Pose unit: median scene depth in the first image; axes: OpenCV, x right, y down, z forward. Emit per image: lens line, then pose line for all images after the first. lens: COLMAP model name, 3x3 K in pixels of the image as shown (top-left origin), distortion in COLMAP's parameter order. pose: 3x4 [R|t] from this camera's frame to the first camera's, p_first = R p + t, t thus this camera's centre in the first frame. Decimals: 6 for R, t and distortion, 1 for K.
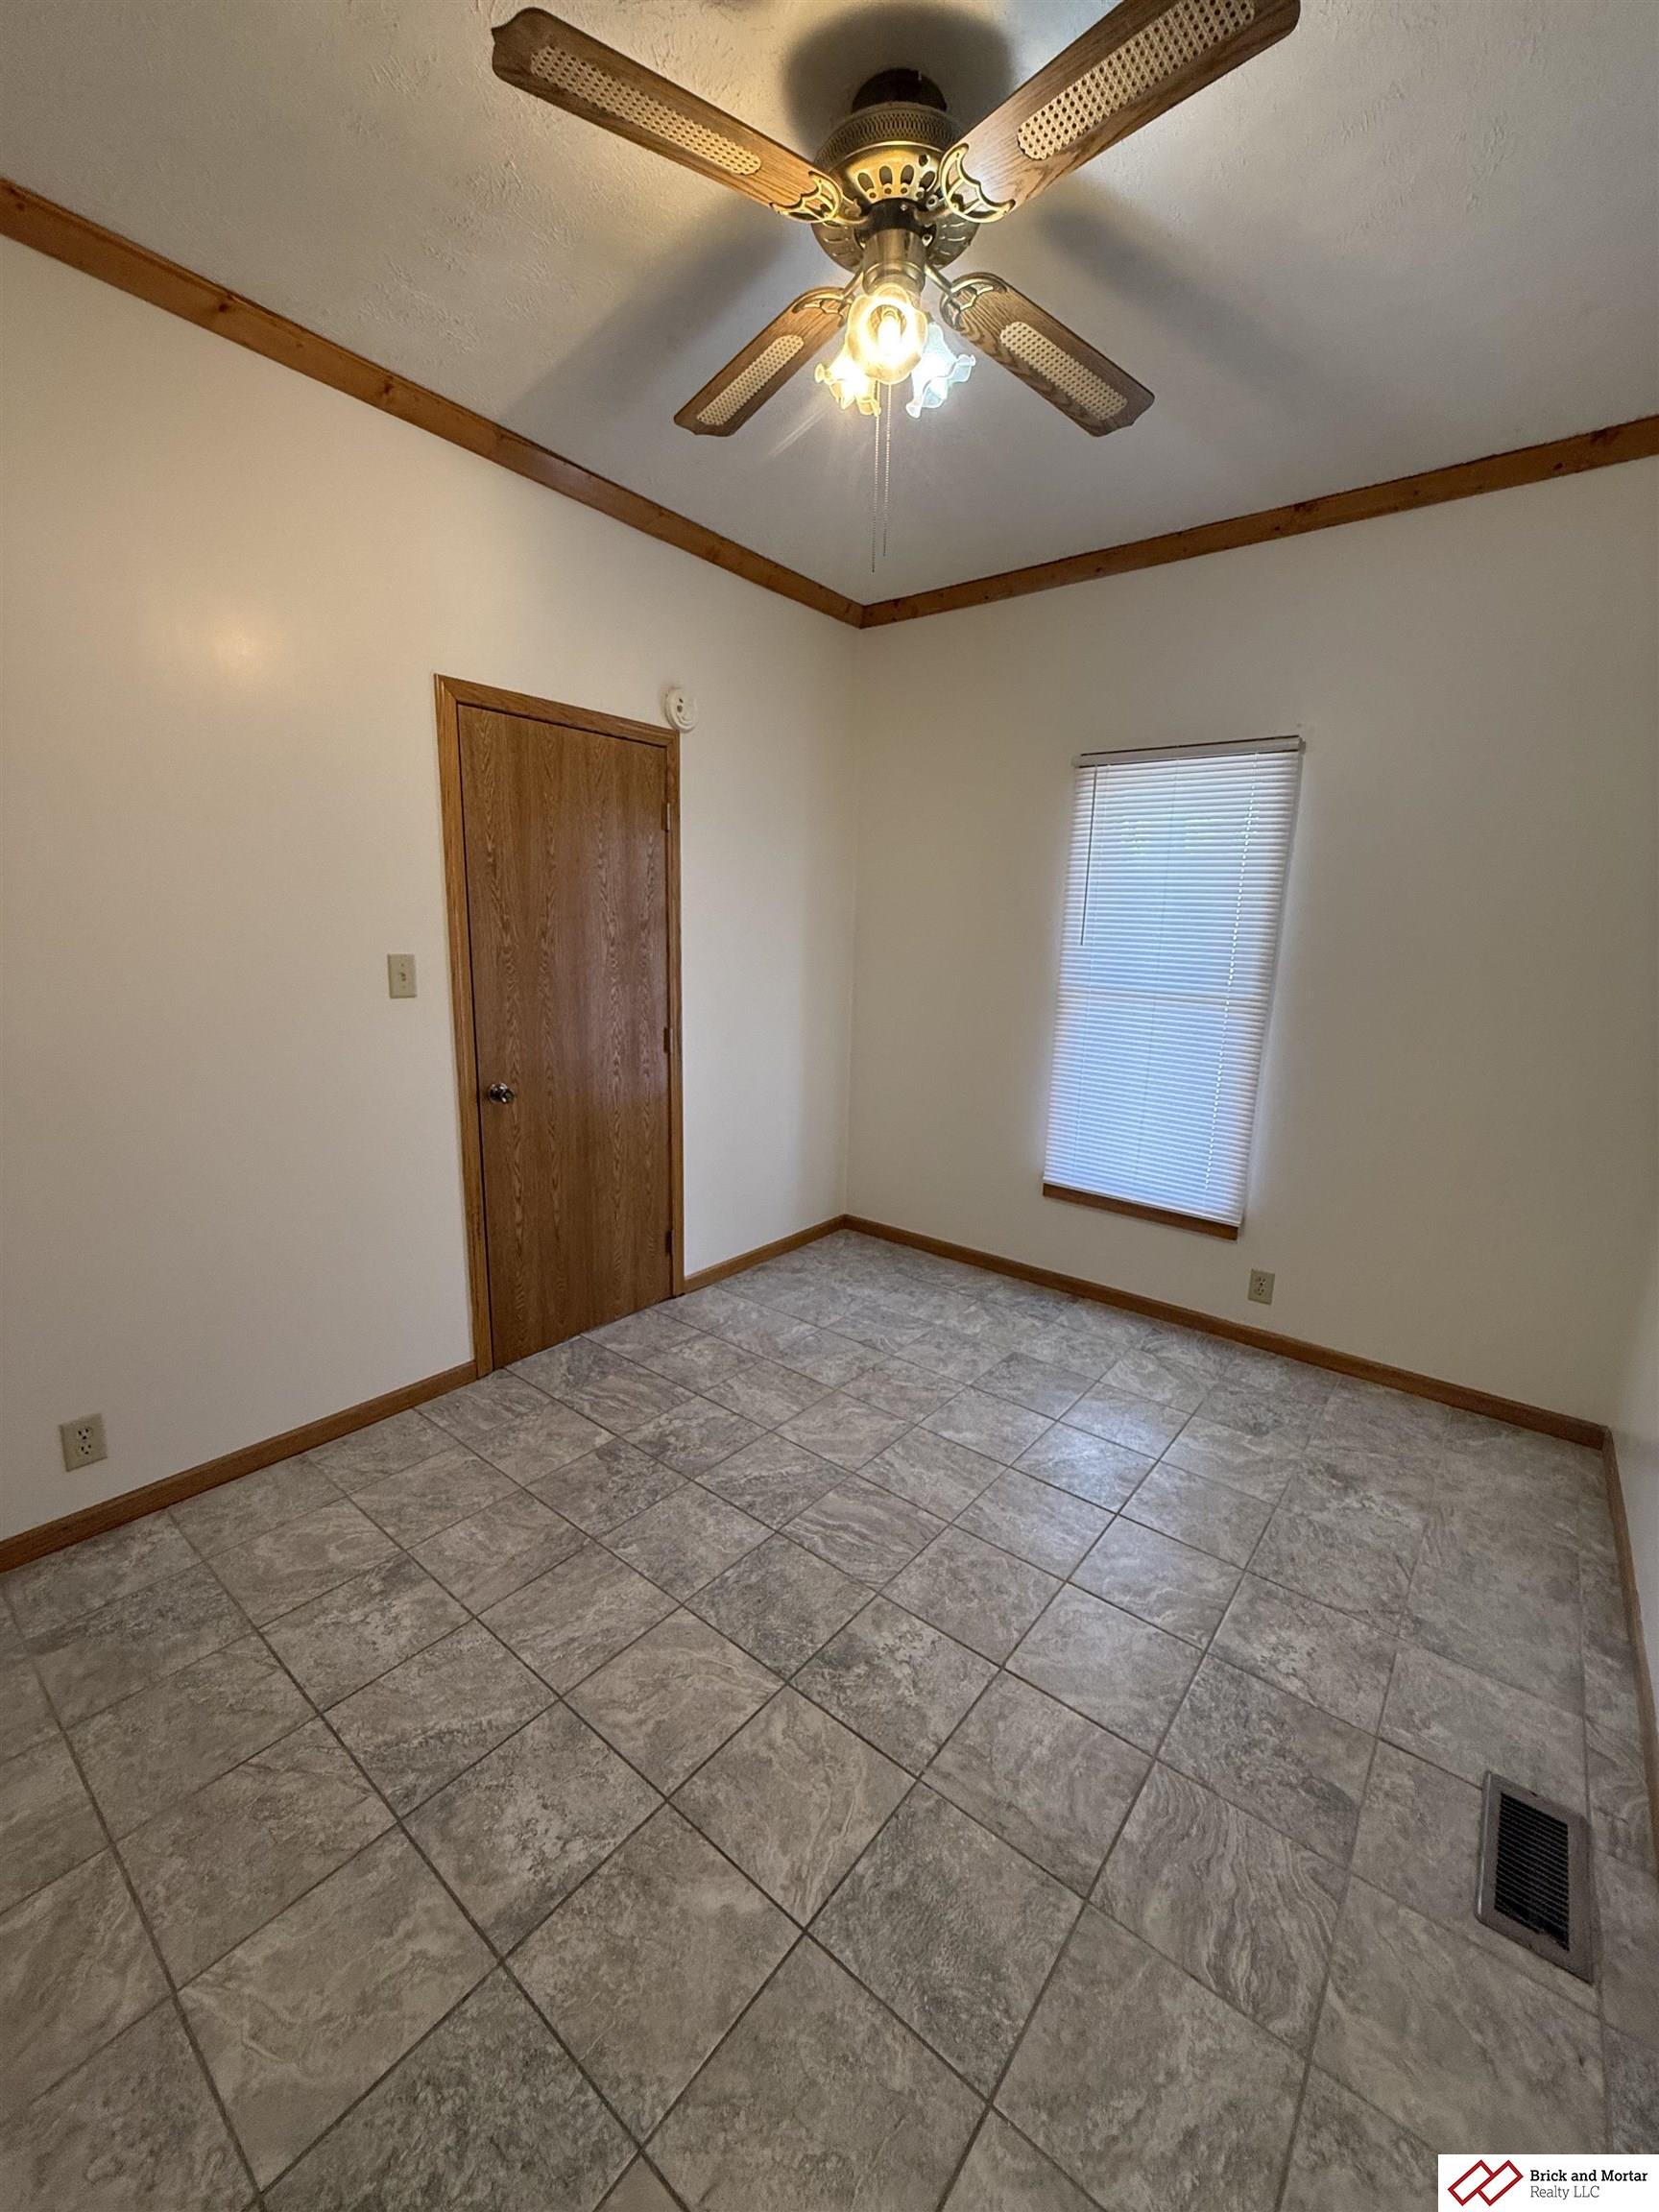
lens RADIAL K [[879.2, 0, 833.2], [0, 879.2, 1106.5], [0, 0, 1]] dist [-0.004265, -0.000429]
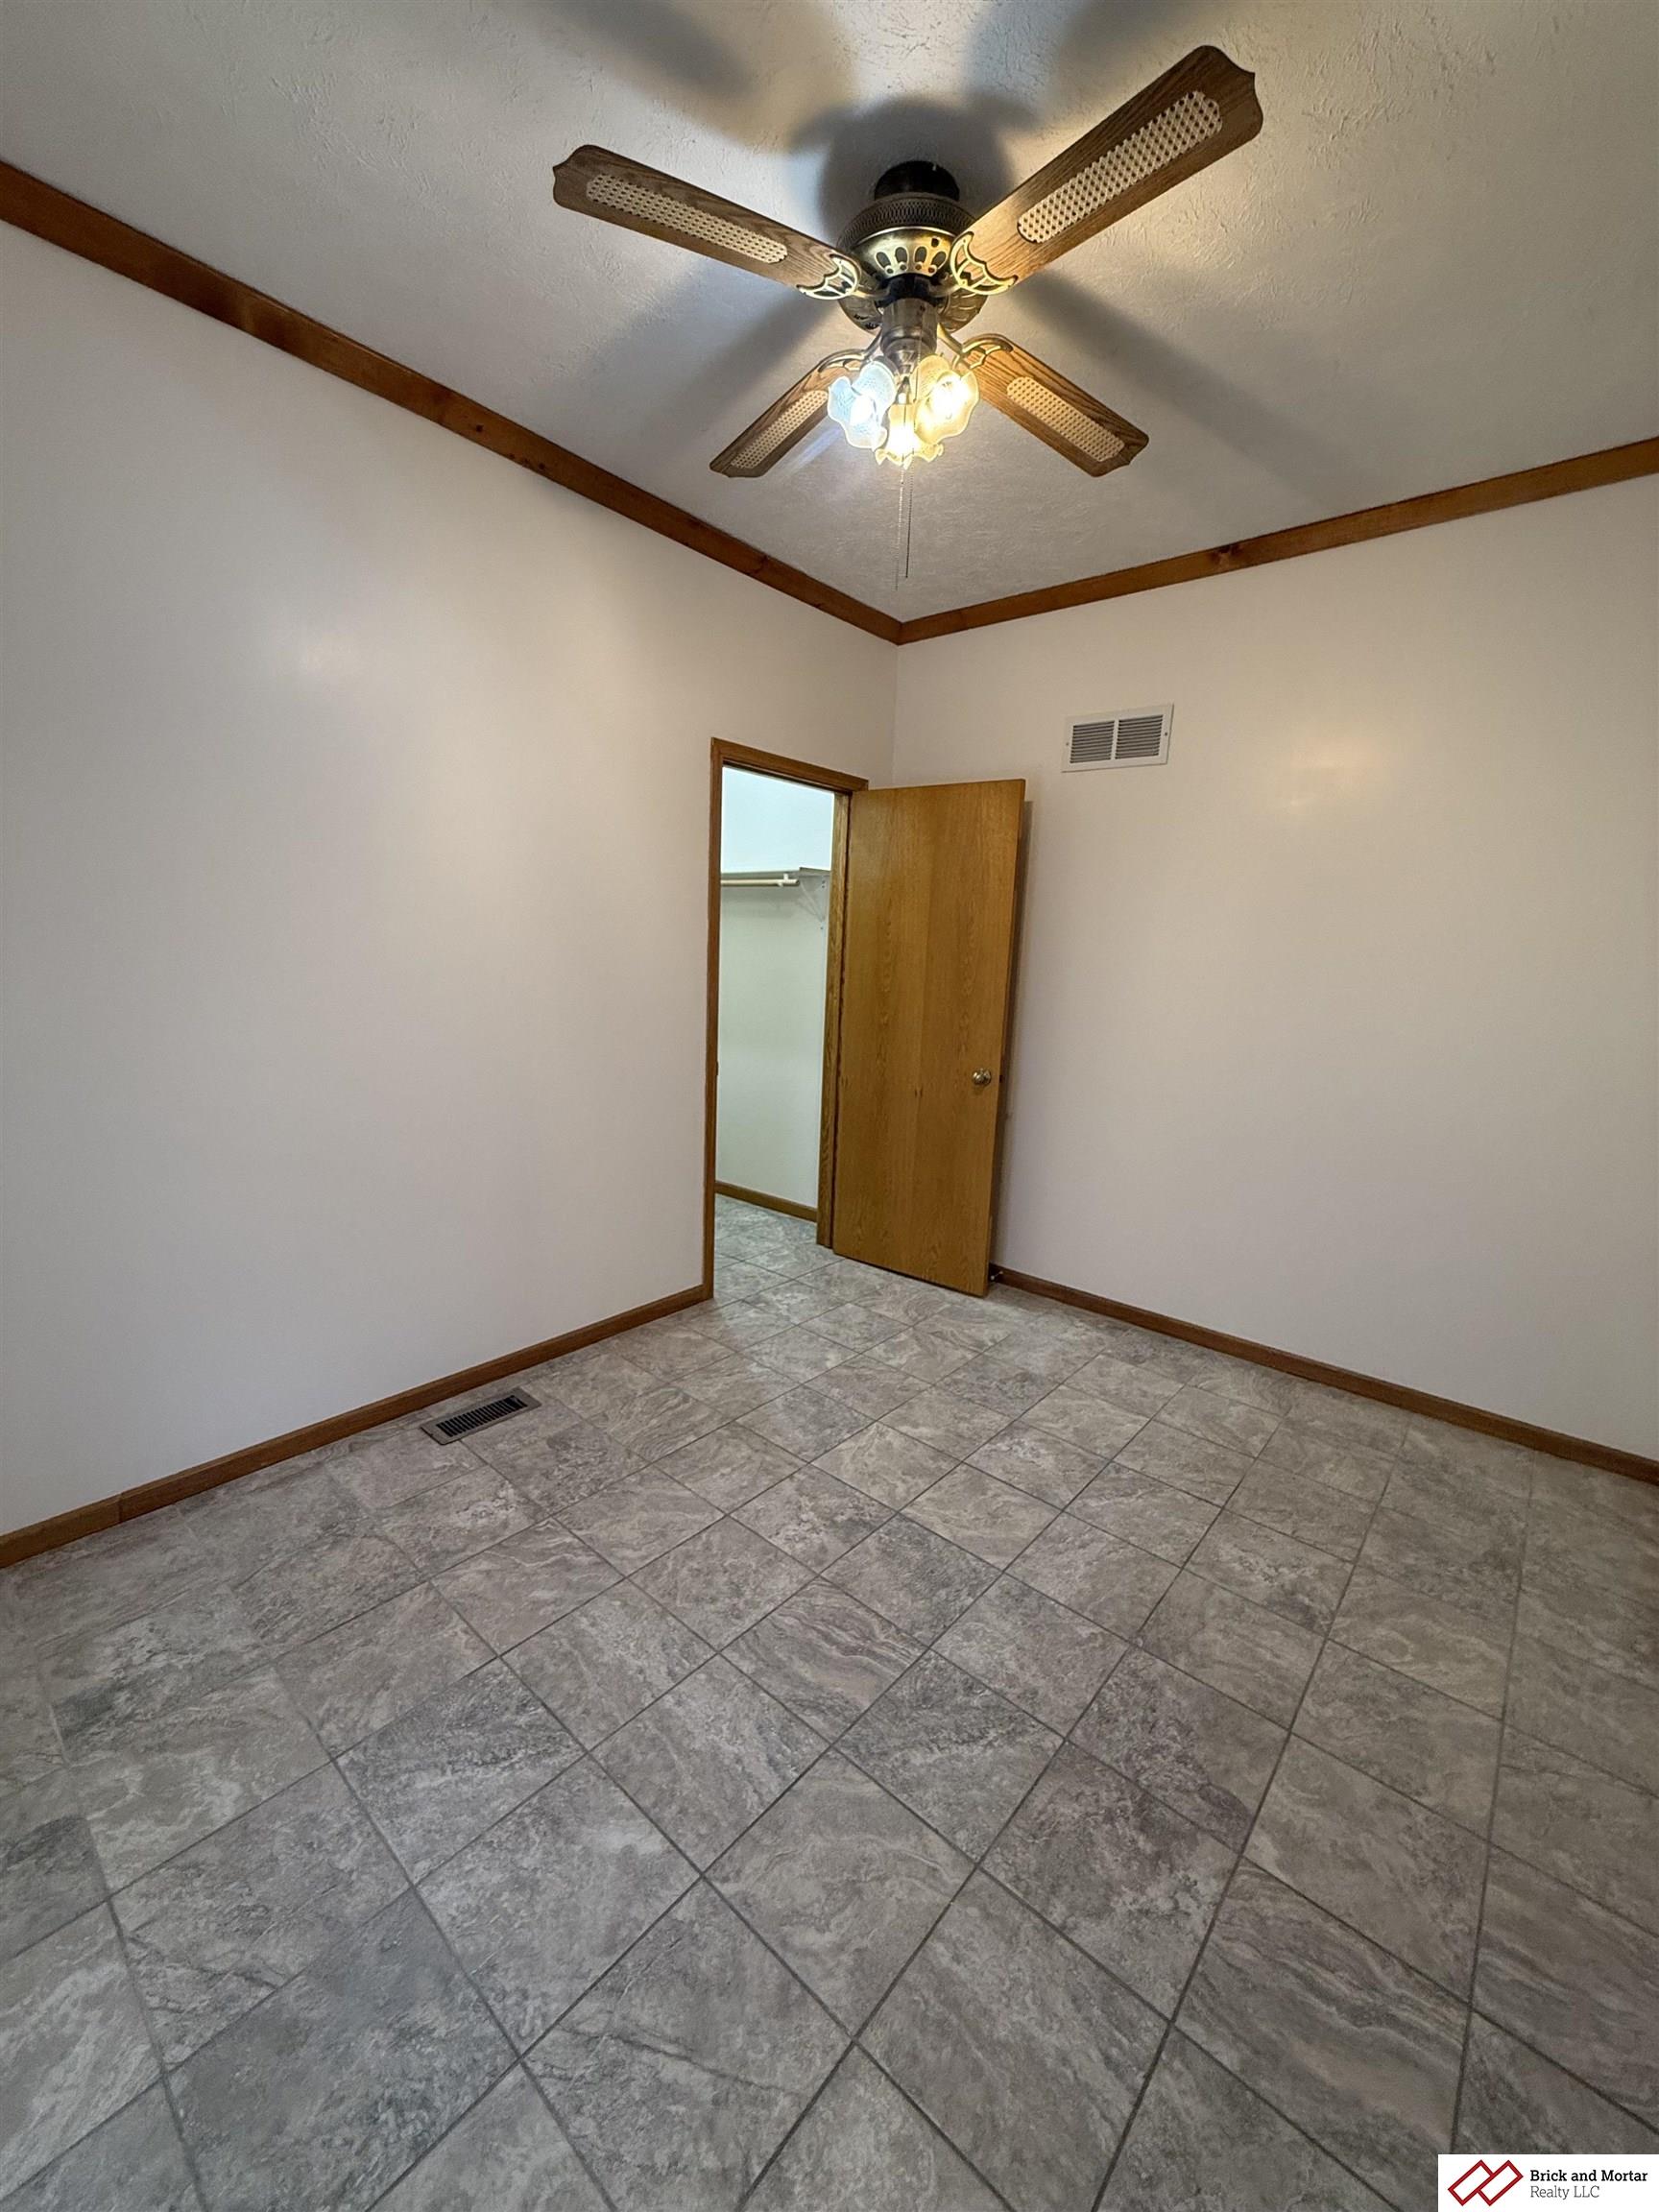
lens RADIAL K [[879.2, 0, 829.8], [0, 879.2, 1103.8], [0, 0, 1]] dist [-0.004265, -0.000429]
pose [[-0.997083, -0.071863, 0.025719, 0.048980], [-0.056572, 0.921999, 0.383038, -0.335643], [-0.051239, 0.380465, -0.923375, 1.669278]]
